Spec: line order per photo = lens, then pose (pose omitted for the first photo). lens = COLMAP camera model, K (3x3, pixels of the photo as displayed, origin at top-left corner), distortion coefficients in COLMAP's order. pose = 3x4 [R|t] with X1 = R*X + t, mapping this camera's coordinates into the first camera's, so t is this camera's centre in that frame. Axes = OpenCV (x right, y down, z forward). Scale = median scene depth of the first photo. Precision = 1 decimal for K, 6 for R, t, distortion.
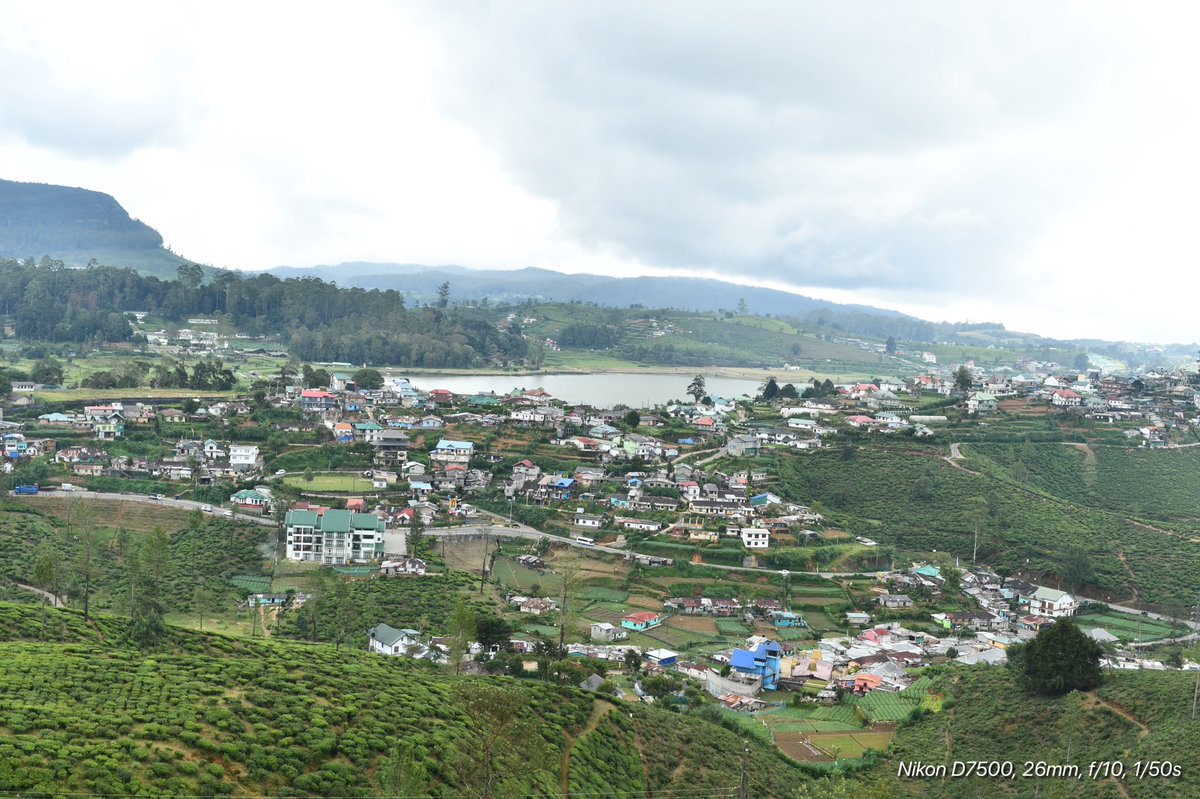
lens RADIAL K [[1382.5, 0, 599.3], [0, 1382.5, 399.1], [0, 0, 1]] dist [-0.040960, 0.000000]
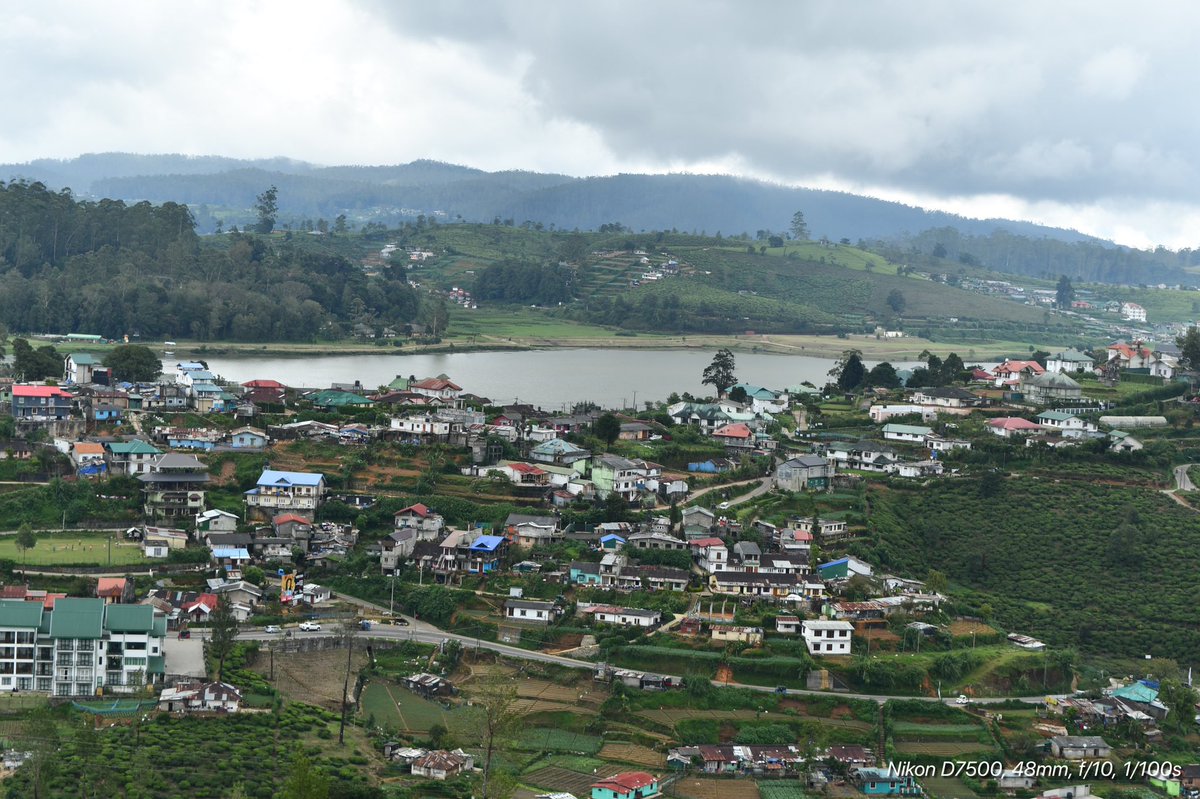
lens RADIAL K [[1382.5, 0, 601.8], [0, 1382.5, 404.0], [0, 0, 1]] dist [-0.040960, 0.000000]
pose [[0.999838, -0.012521, 0.012939, 0.014871], [0.012510, 0.999921, 0.000916, 0.003882], [-0.012949, -0.000754, 0.999916, 0.439889]]
